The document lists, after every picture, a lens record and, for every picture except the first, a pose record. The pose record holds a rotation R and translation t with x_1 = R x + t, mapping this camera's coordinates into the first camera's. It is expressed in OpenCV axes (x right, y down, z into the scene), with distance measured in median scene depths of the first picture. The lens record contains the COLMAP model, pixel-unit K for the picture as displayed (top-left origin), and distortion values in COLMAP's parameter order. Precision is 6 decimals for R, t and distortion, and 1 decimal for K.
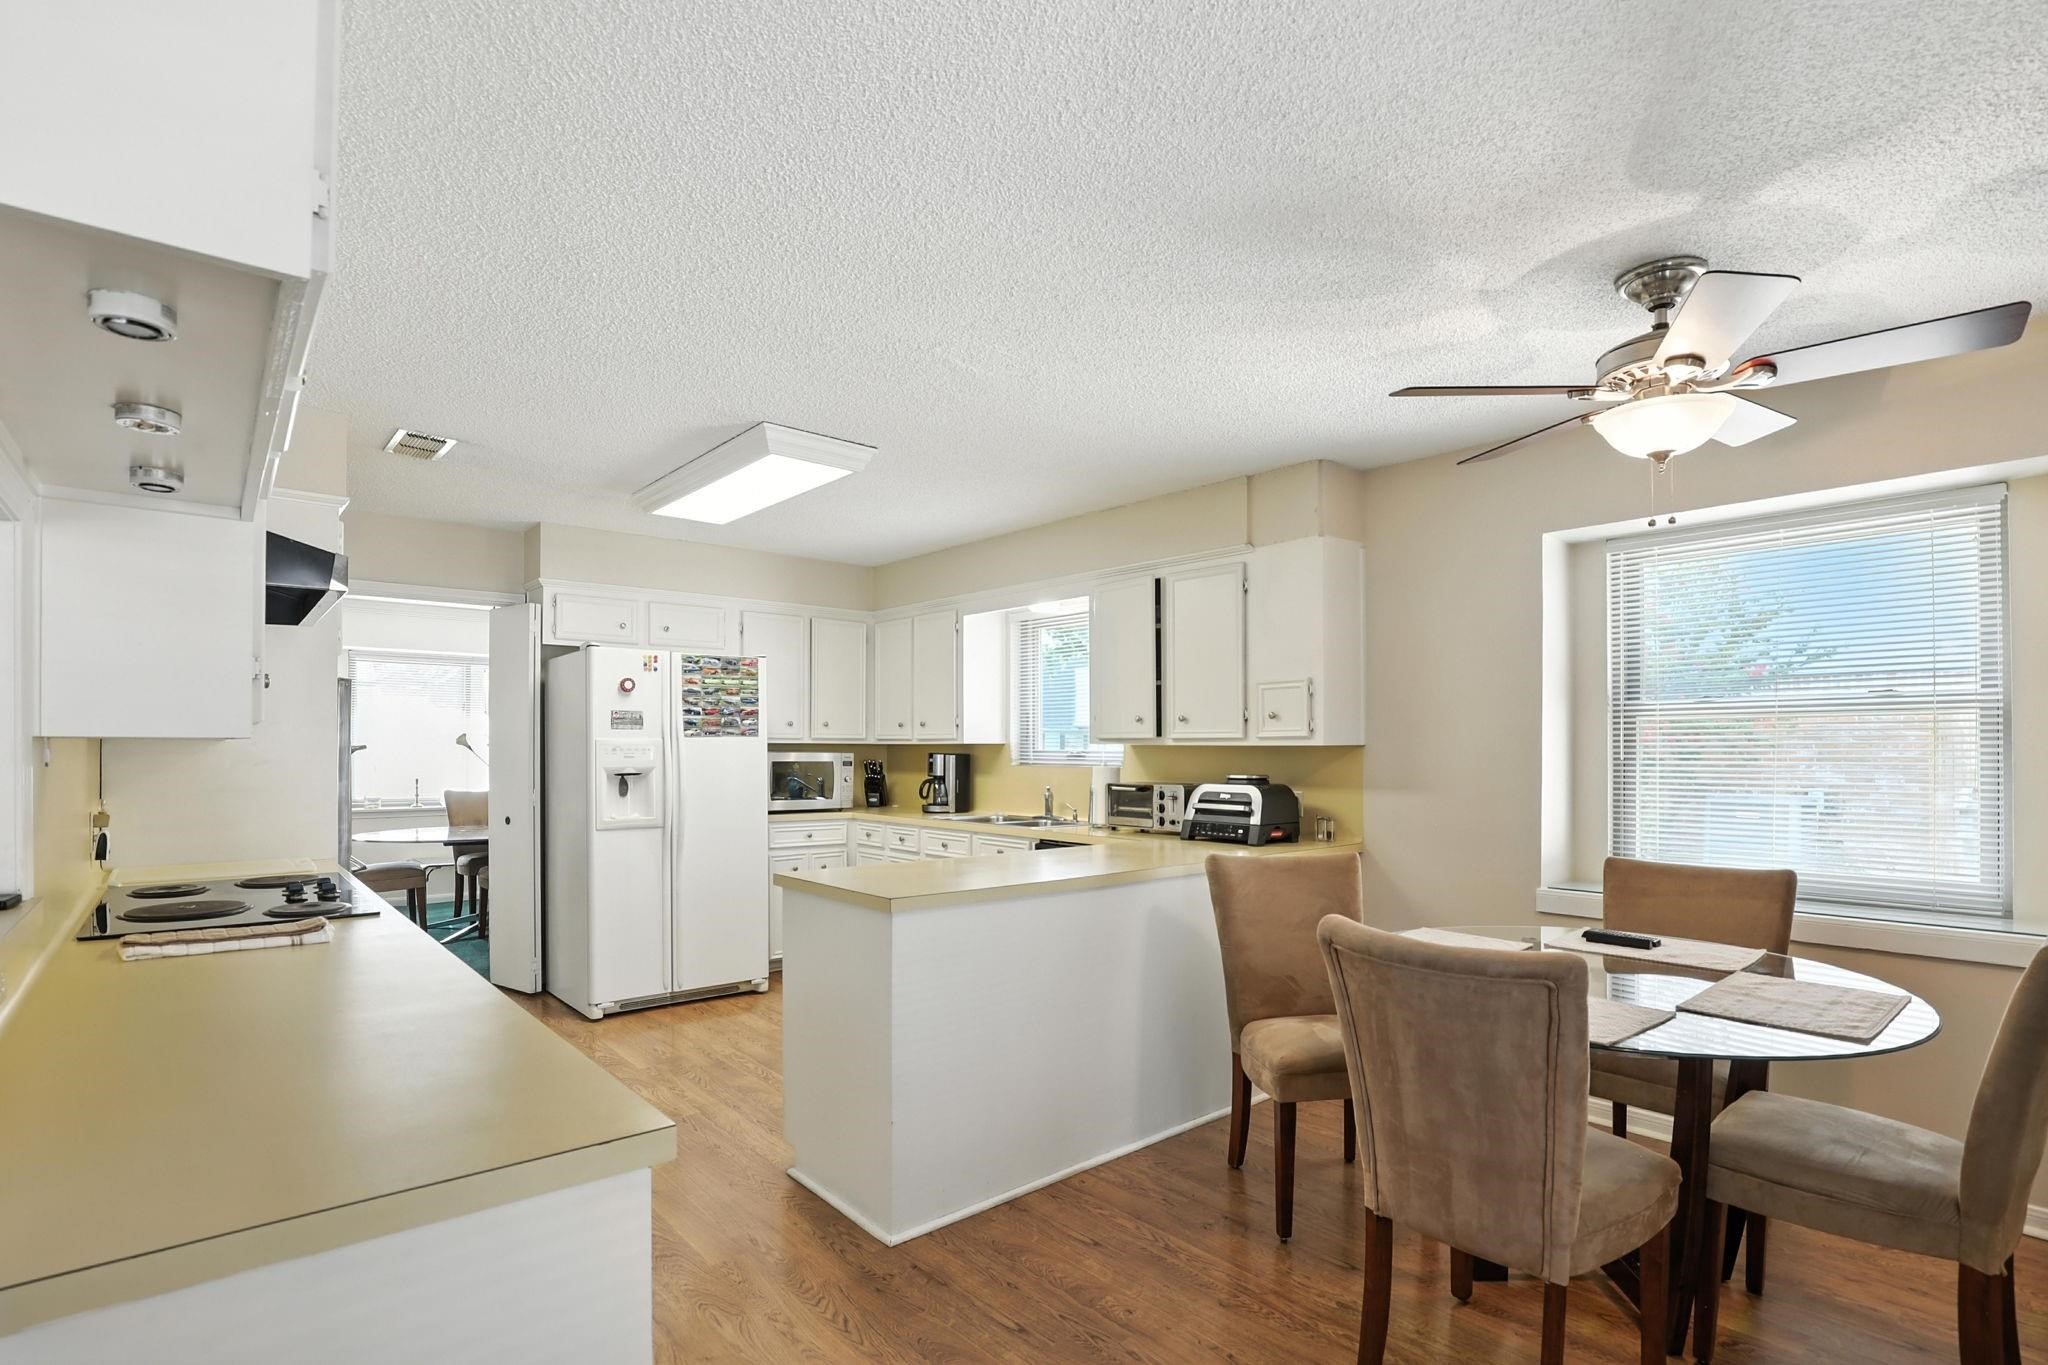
lens RADIAL K [[975.1, 0, 1023.0], [0, 975.1, 740.6], [0, 0, 1]] dist [0.000591, 0.000195]
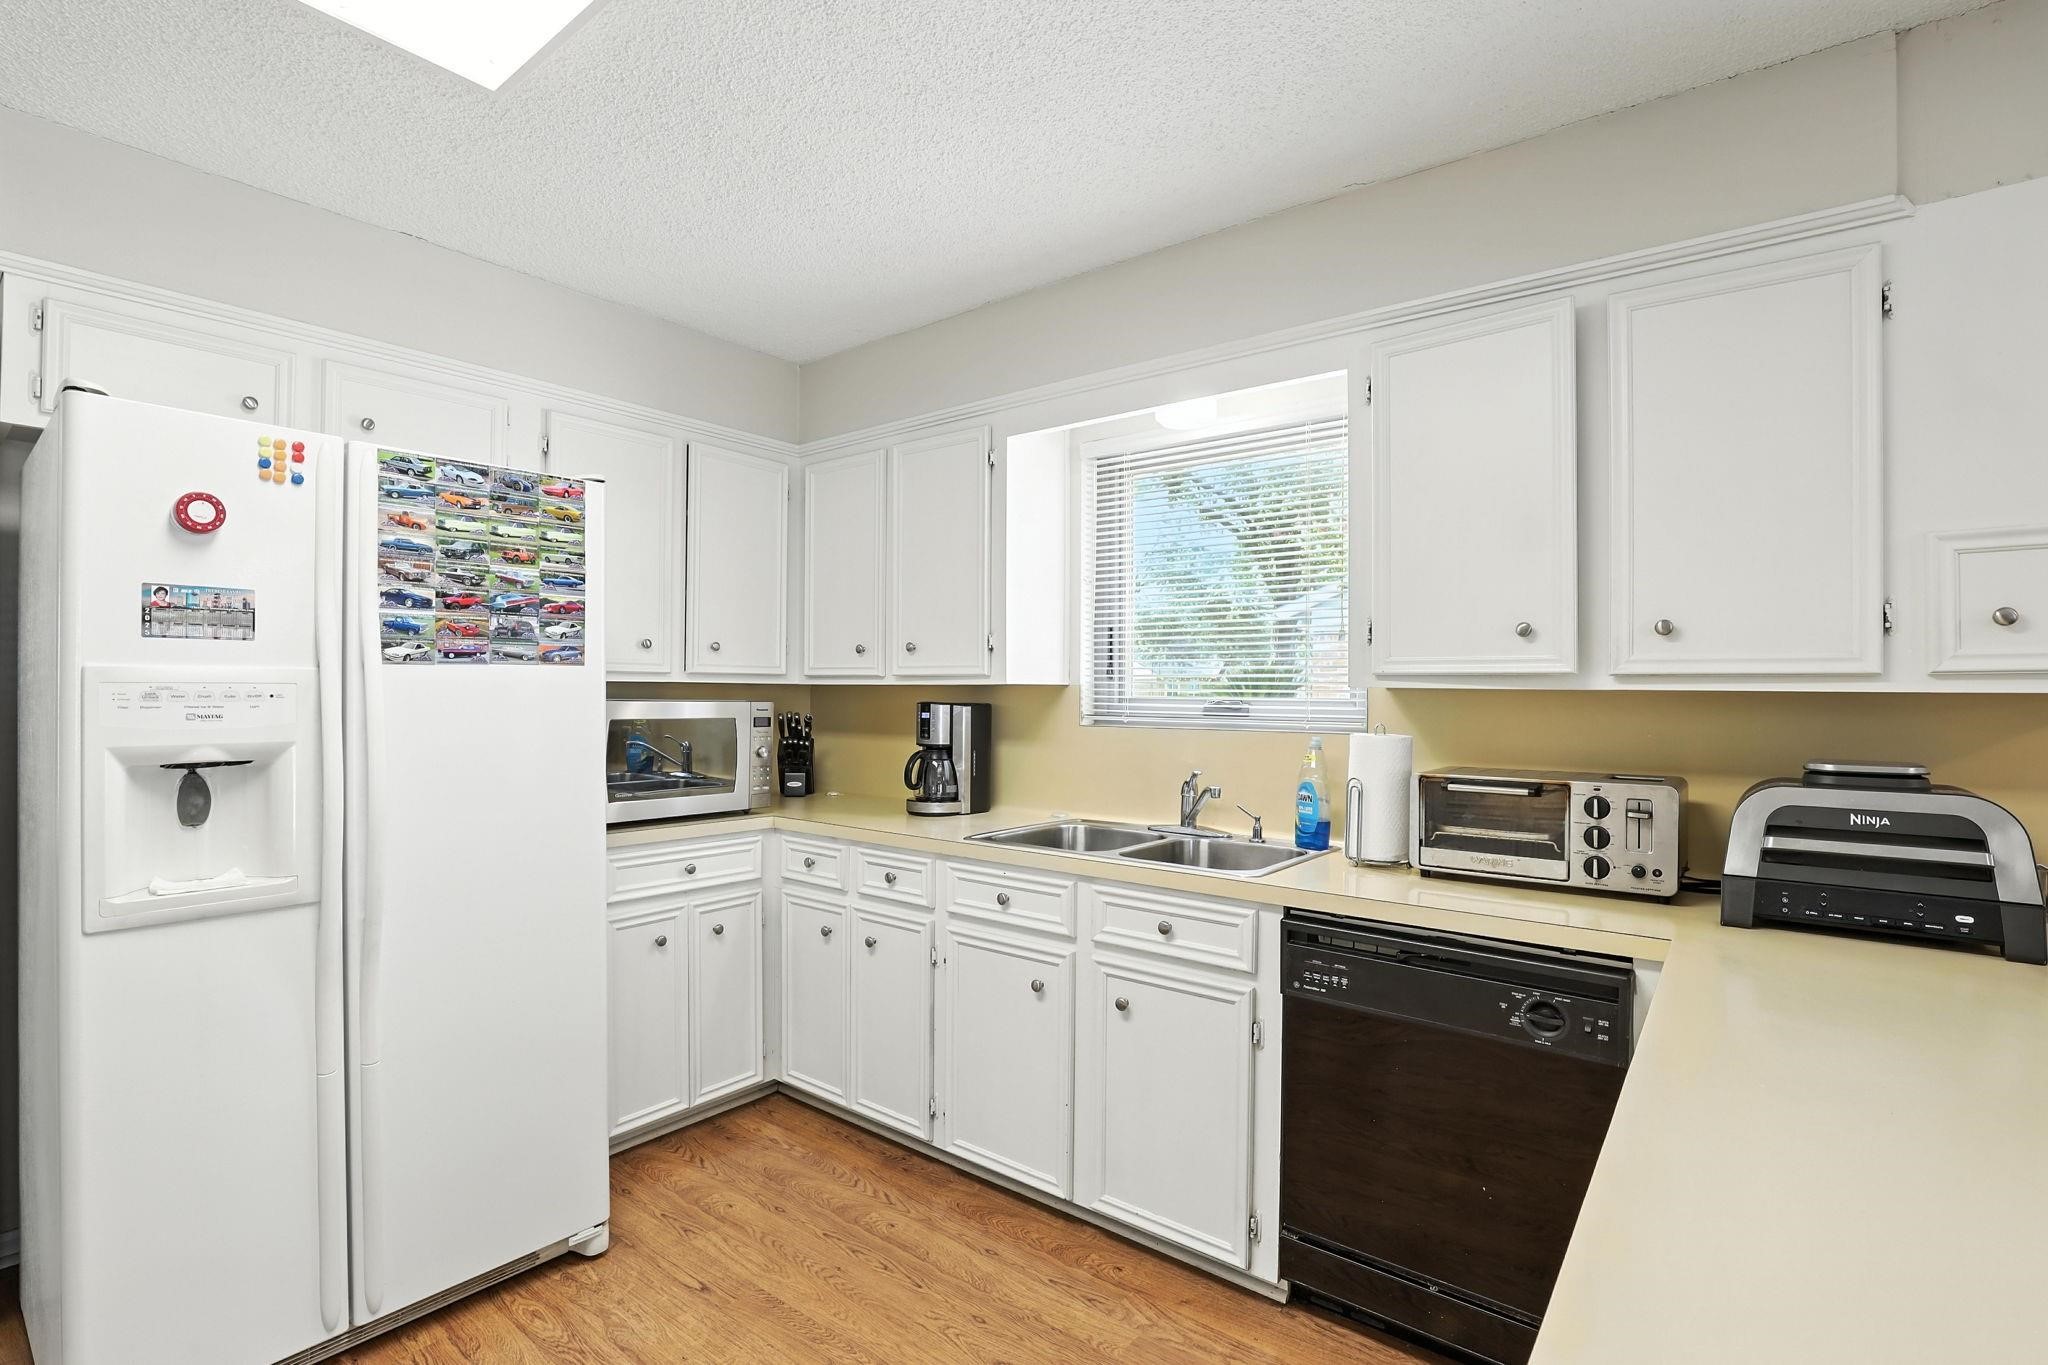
lens RADIAL K [[944.0, 0, 1024.0], [0, 944.0, 682.5], [0, 0, 1]] dist [-0.032185, 0.007606]
pose [[0.981678, 0.005123, 0.190480, -0.161106], [-0.005042, 0.999987, -0.000910, 0.002748], [-0.190482, -0.000067, 0.981691, 0.562531]]
